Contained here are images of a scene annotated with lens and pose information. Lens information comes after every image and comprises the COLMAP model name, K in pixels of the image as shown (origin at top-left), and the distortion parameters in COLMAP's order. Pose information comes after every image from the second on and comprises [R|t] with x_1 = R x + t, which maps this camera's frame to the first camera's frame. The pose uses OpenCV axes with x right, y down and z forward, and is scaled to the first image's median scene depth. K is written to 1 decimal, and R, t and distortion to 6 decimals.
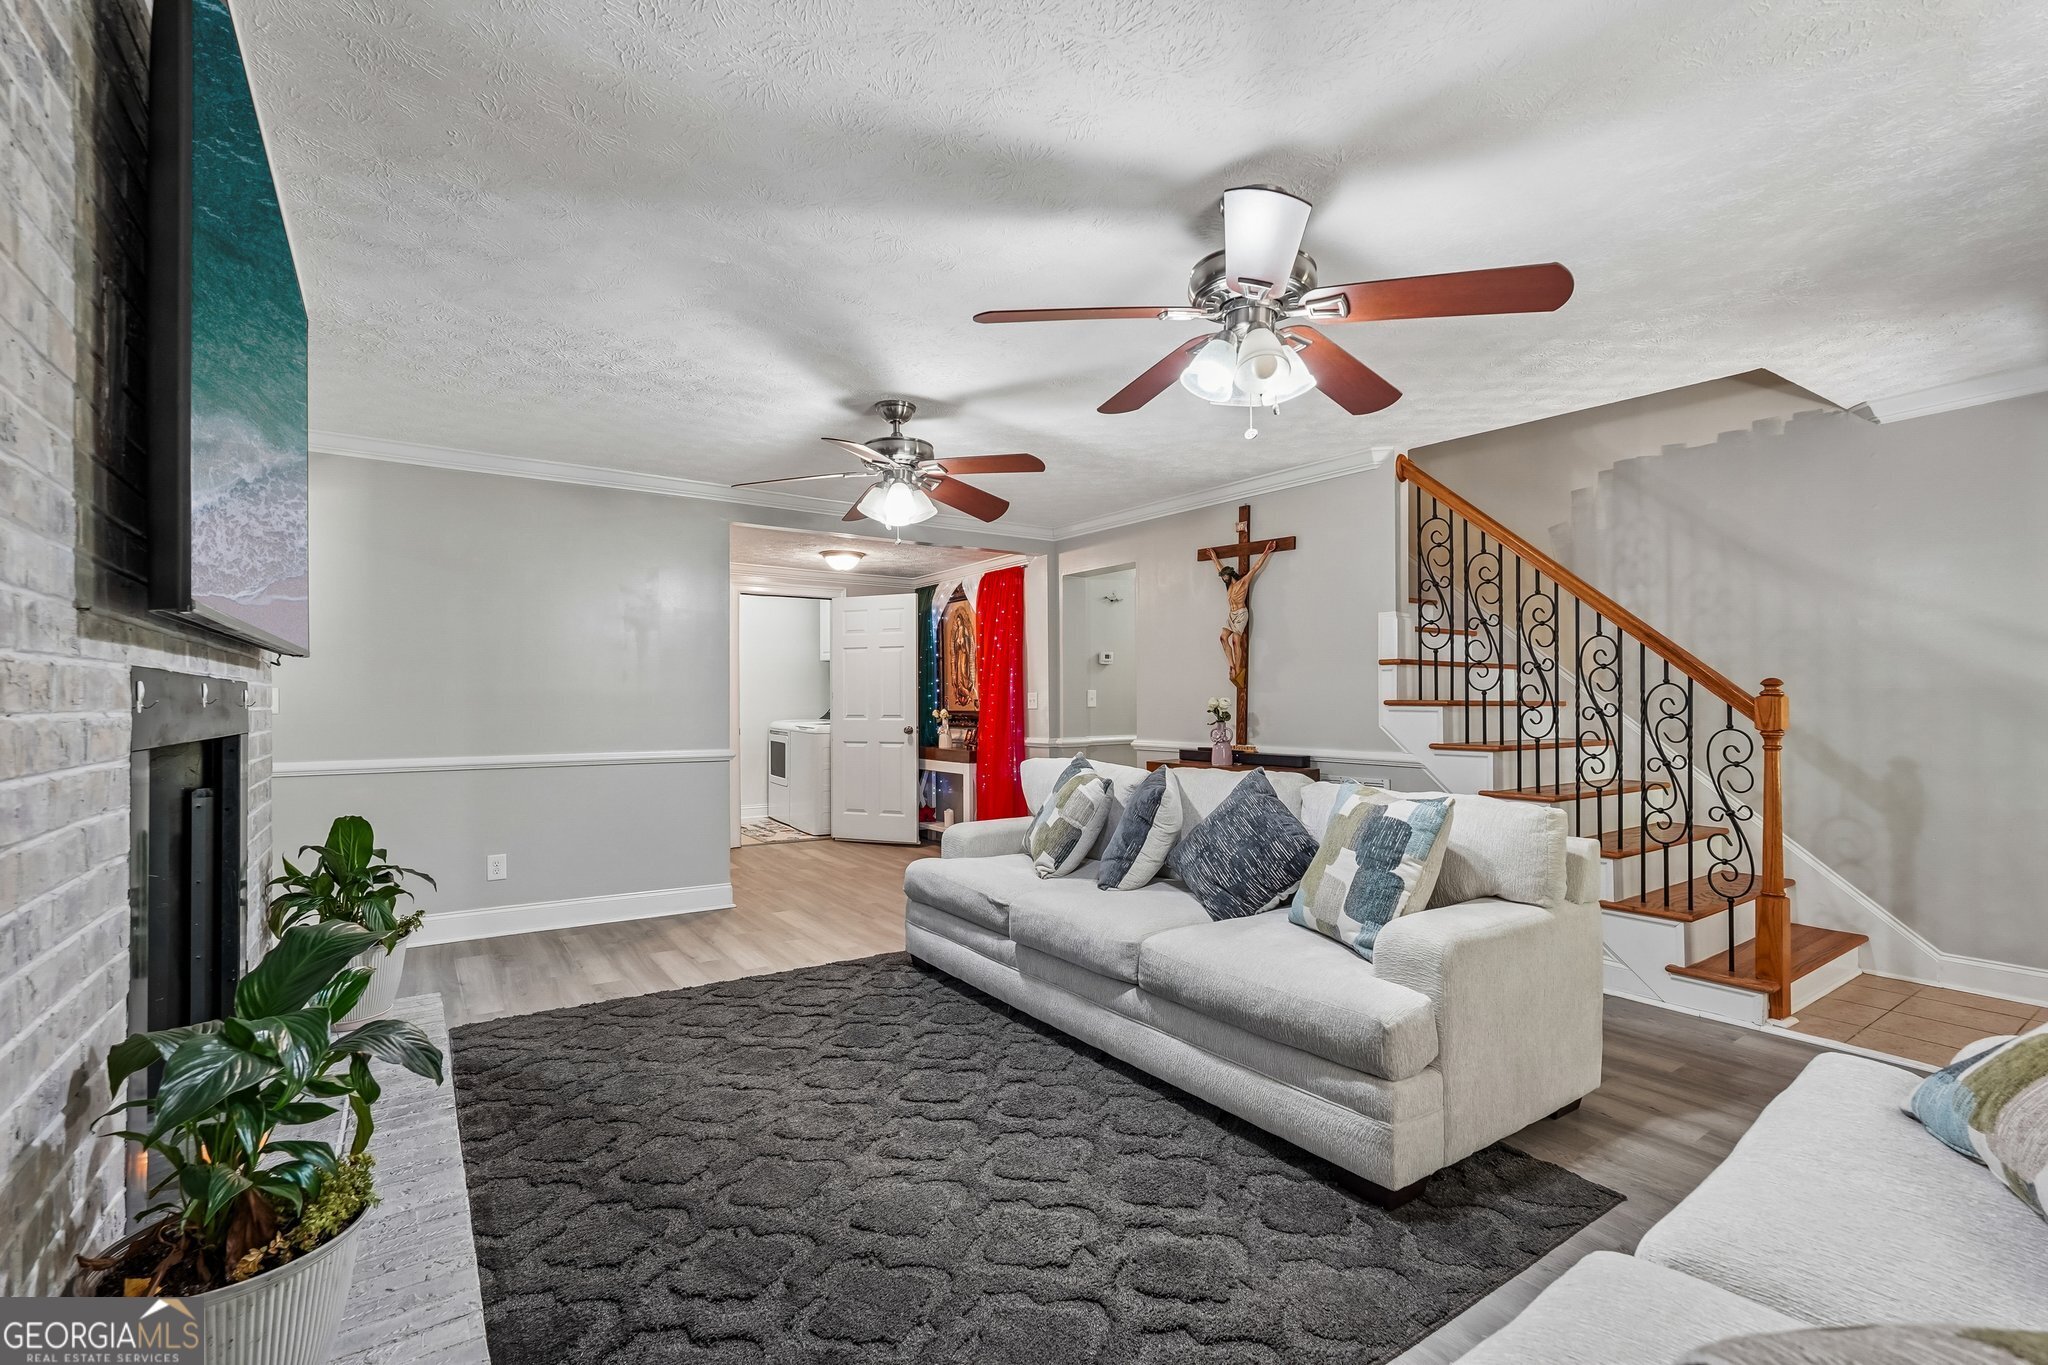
lens RADIAL K [[907.6, 0, 1015.0], [0, 907.6, 689.1], [0, 0, 1]] dist [-0.002886, -0.000068]
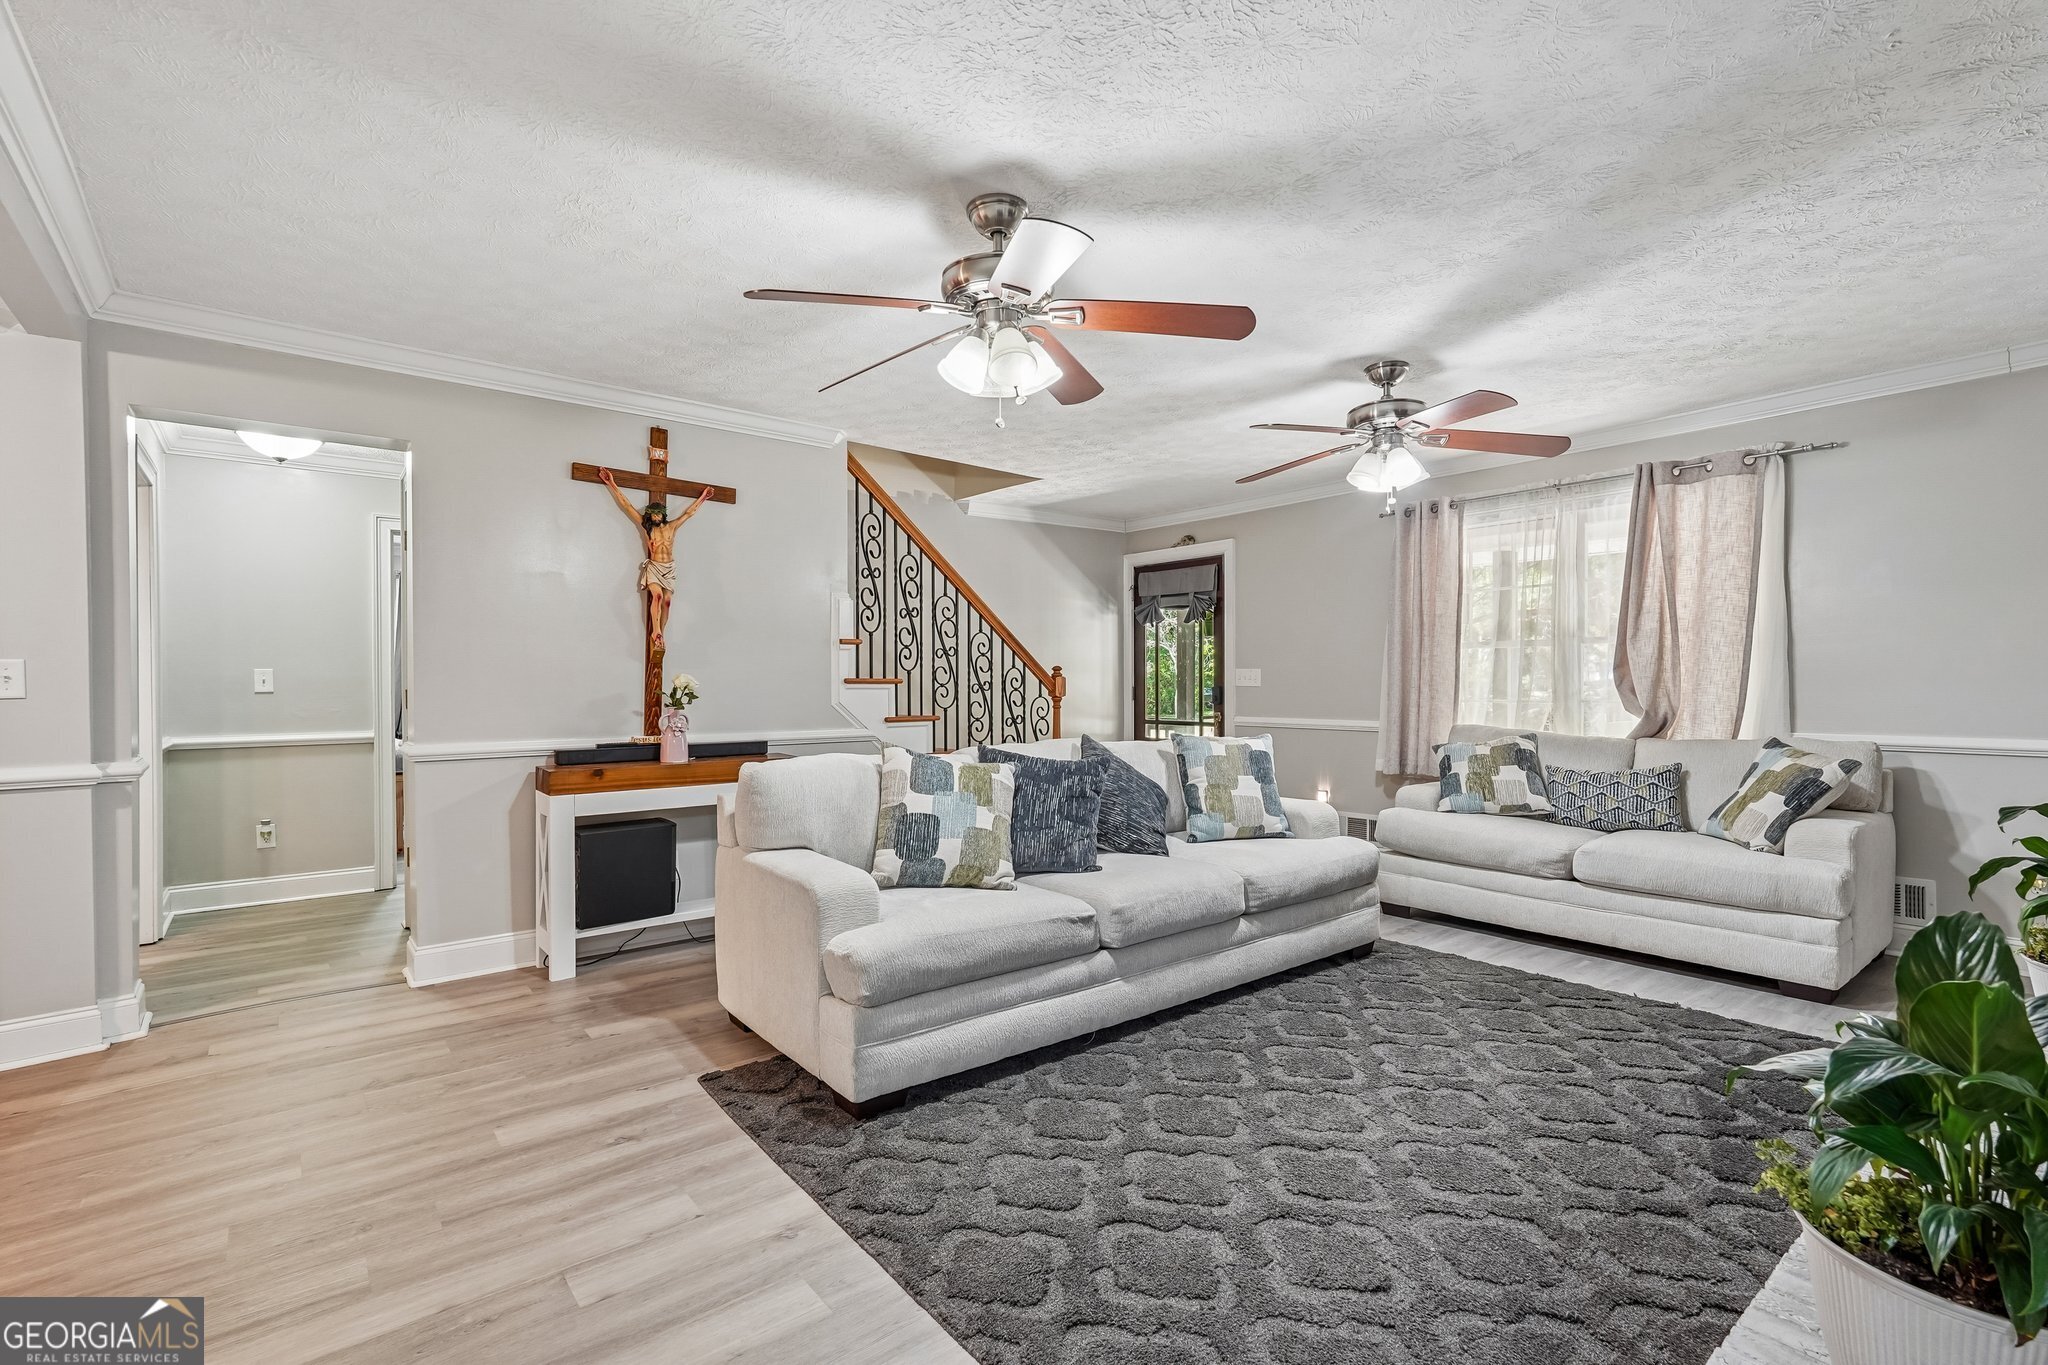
lens RADIAL K [[943.5, 0, 1014.9], [0, 943.5, 691.0], [0, 0, 1]] dist [0.002157, 0.001608]
pose [[-0.073666, -0.004024, 0.997275, -0.802099], [-0.008620, 0.999957, 0.003398, 0.025047], [-0.997246, -0.008347, -0.073698, 1.042908]]
